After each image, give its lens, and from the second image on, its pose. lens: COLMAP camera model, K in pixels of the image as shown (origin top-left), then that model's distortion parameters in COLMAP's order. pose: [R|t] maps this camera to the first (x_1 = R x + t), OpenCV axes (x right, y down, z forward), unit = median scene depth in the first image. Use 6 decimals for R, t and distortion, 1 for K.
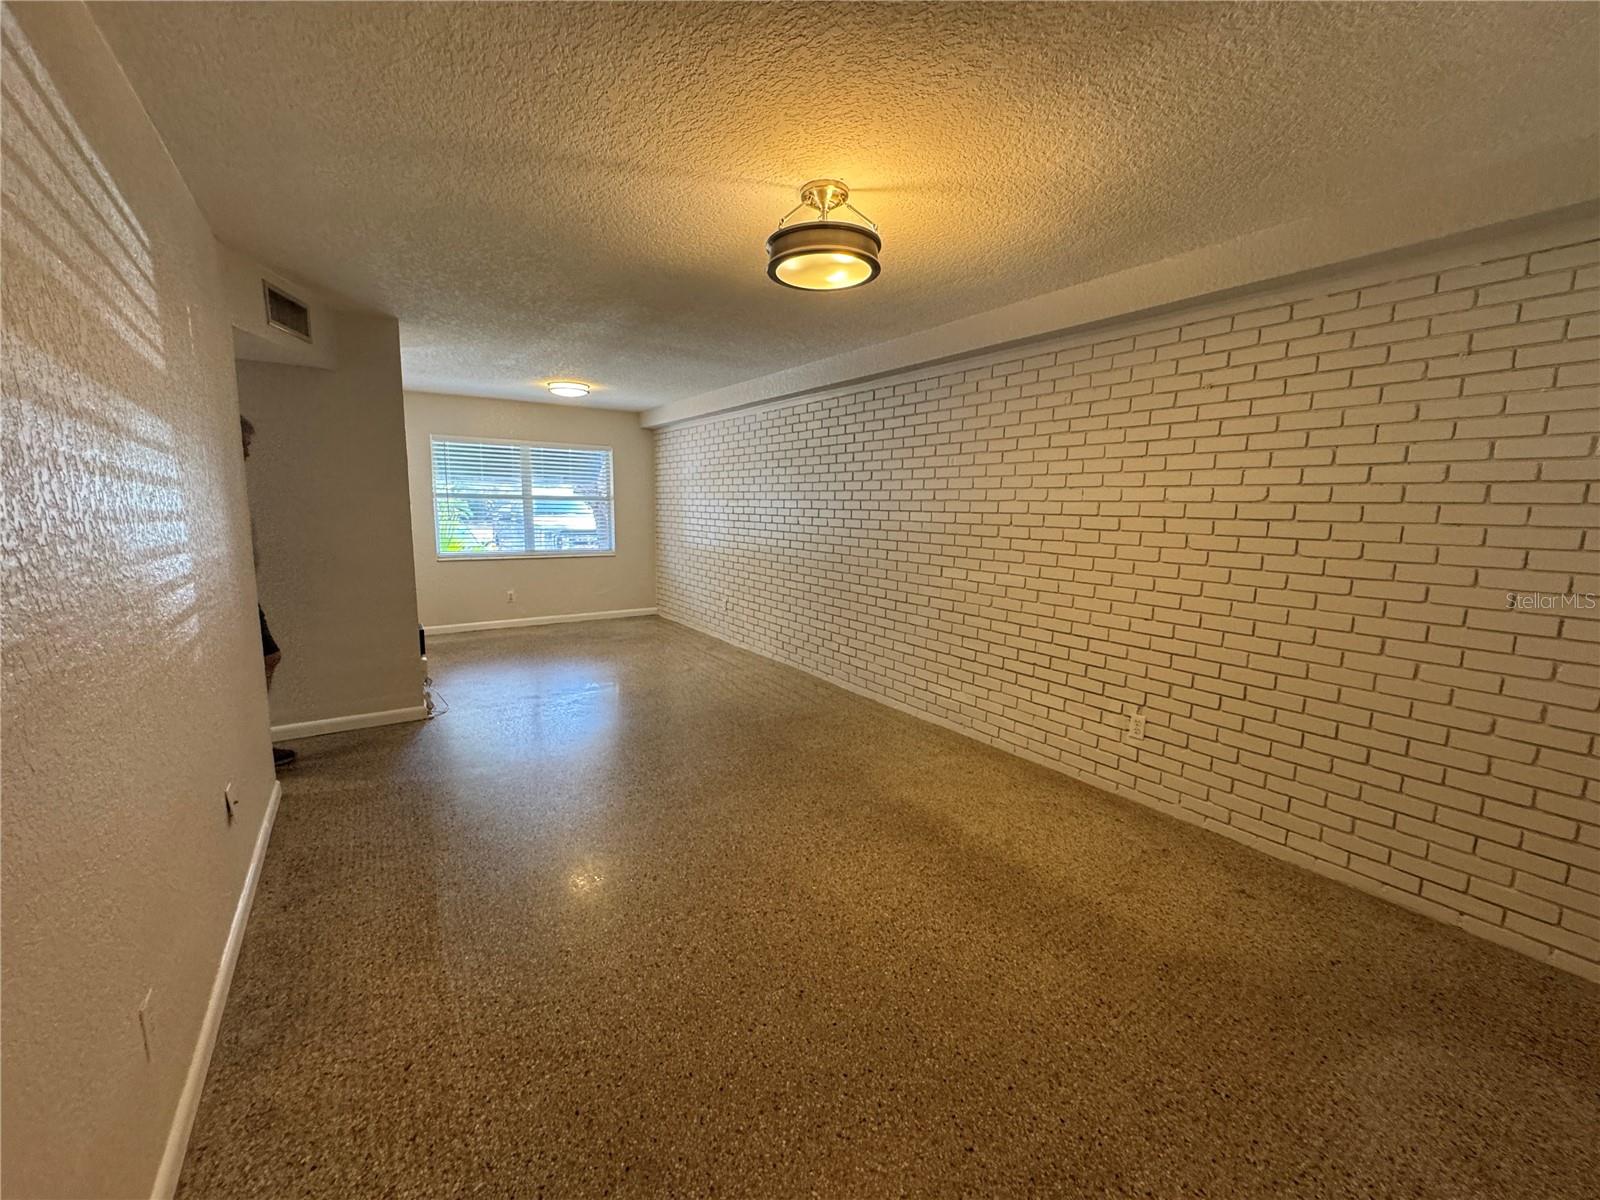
lens RADIAL K [[642.6, 0, 799.0], [0, 642.6, 598.5], [0, 0, 1]] dist [-0.003513, 0.000636]
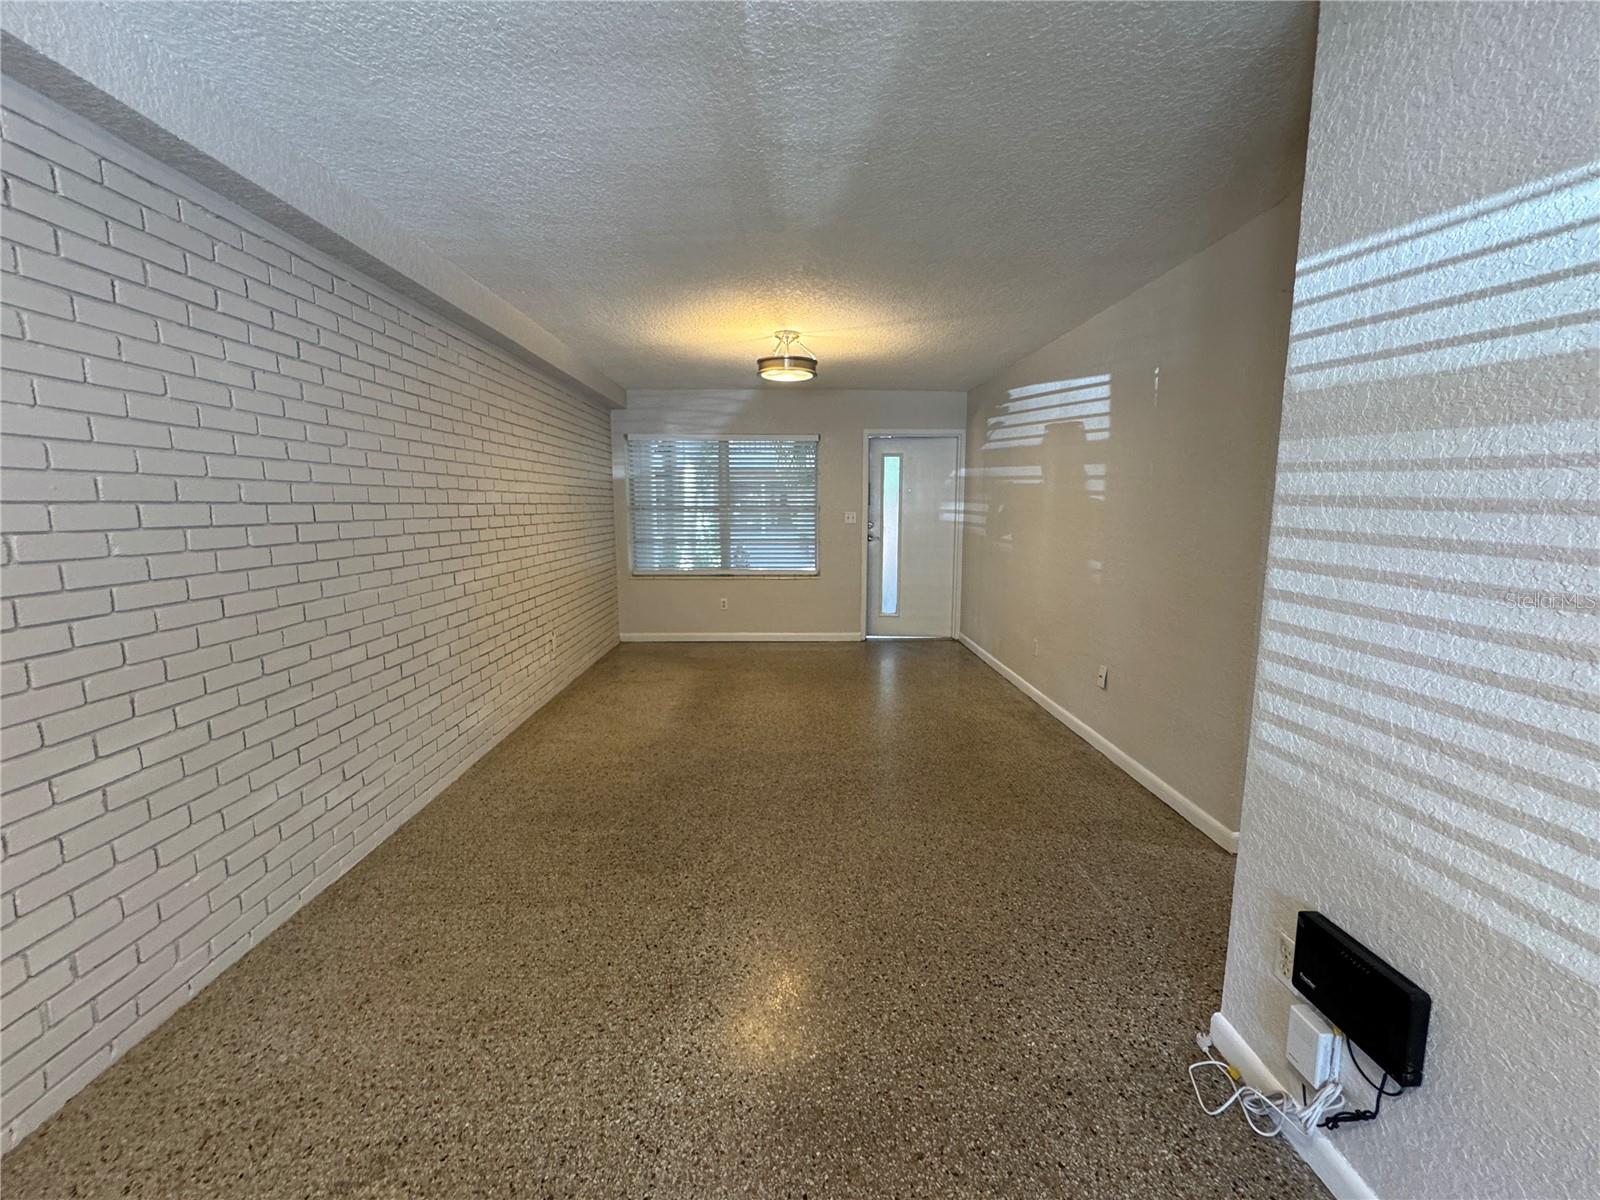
lens RADIAL K [[642.6, 0, 799.0], [0, 642.6, 598.5], [0, 0, 1]] dist [-0.003513, 0.000636]
pose [[-0.840968, -0.093469, 0.532950, -0.675564], [0.065655, 0.960062, 0.271975, -0.248603], [-0.537086, 0.263713, -0.801245, 1.699937]]
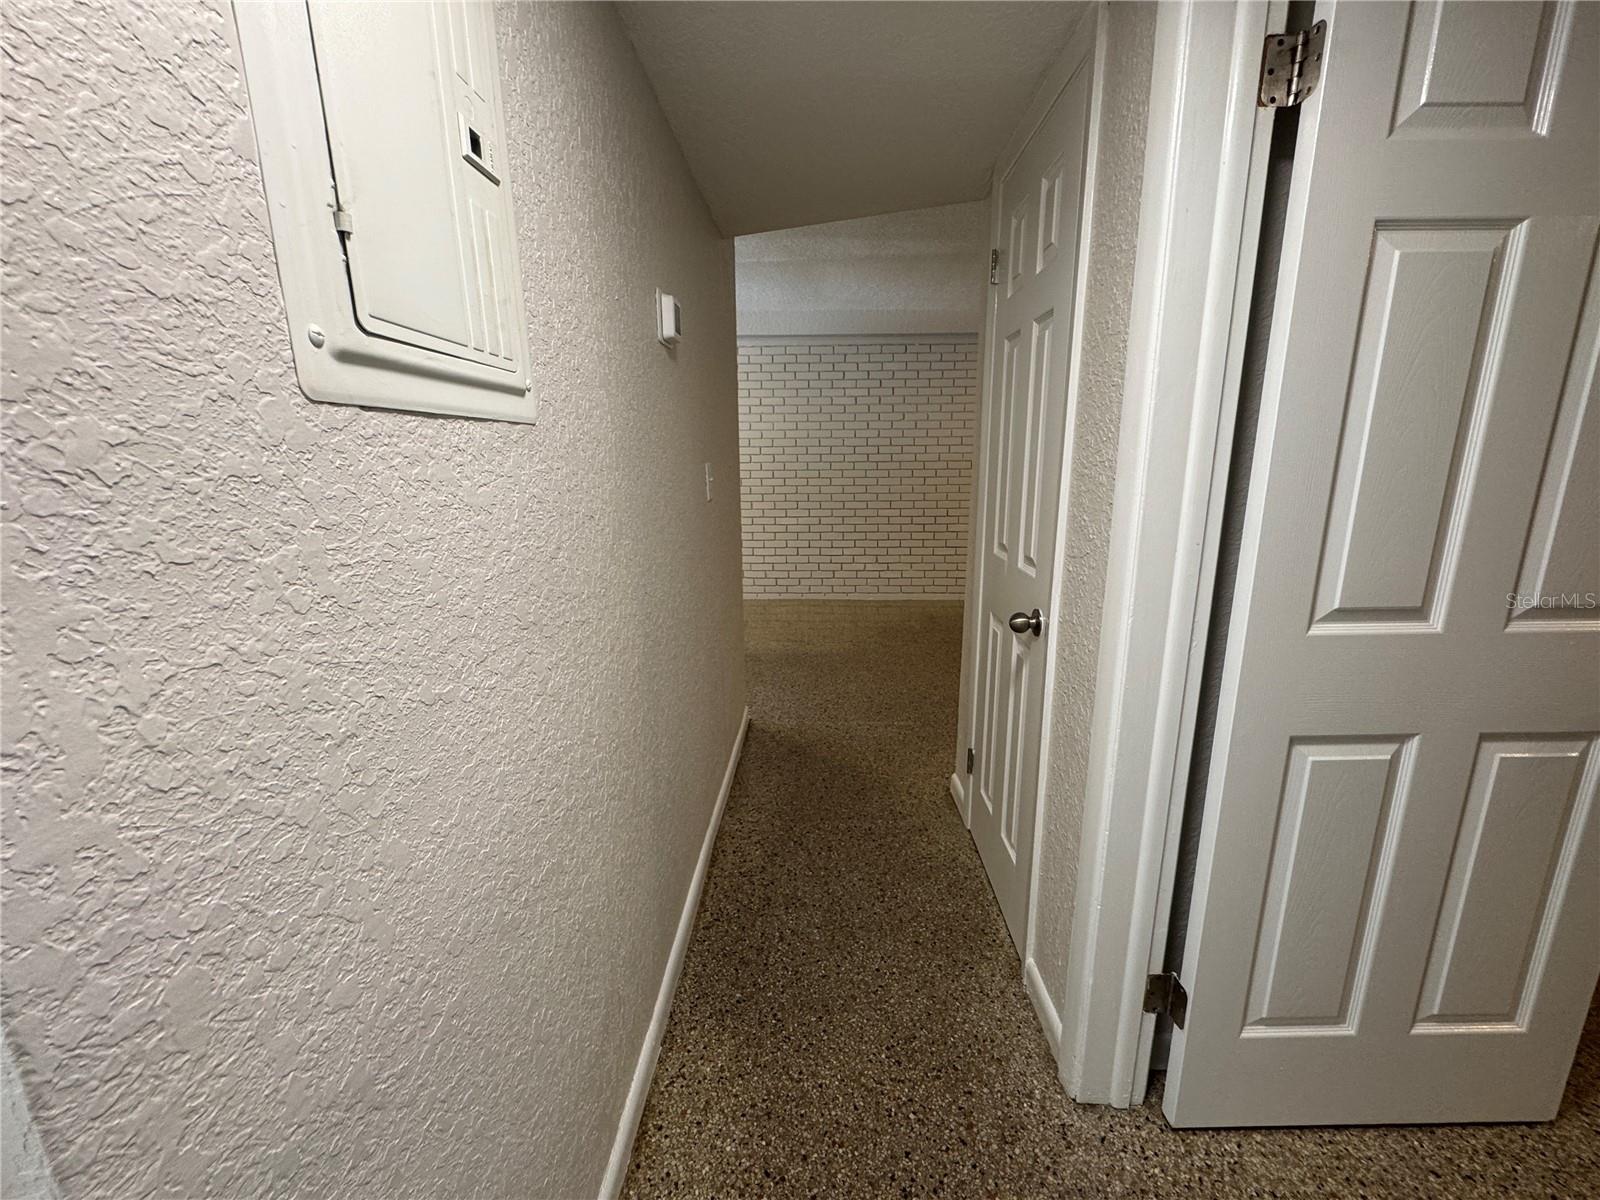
lens RADIAL K [[642.6, 0, 799.0], [0, 642.6, 598.5], [0, 0, 1]] dist [-0.003513, 0.000636]
pose [[0.586378, -0.197666, 0.785550, -1.381339], [0.135423, 0.980043, 0.145519, -0.078003], [-0.798637, 0.021053, 0.601445, 0.587625]]
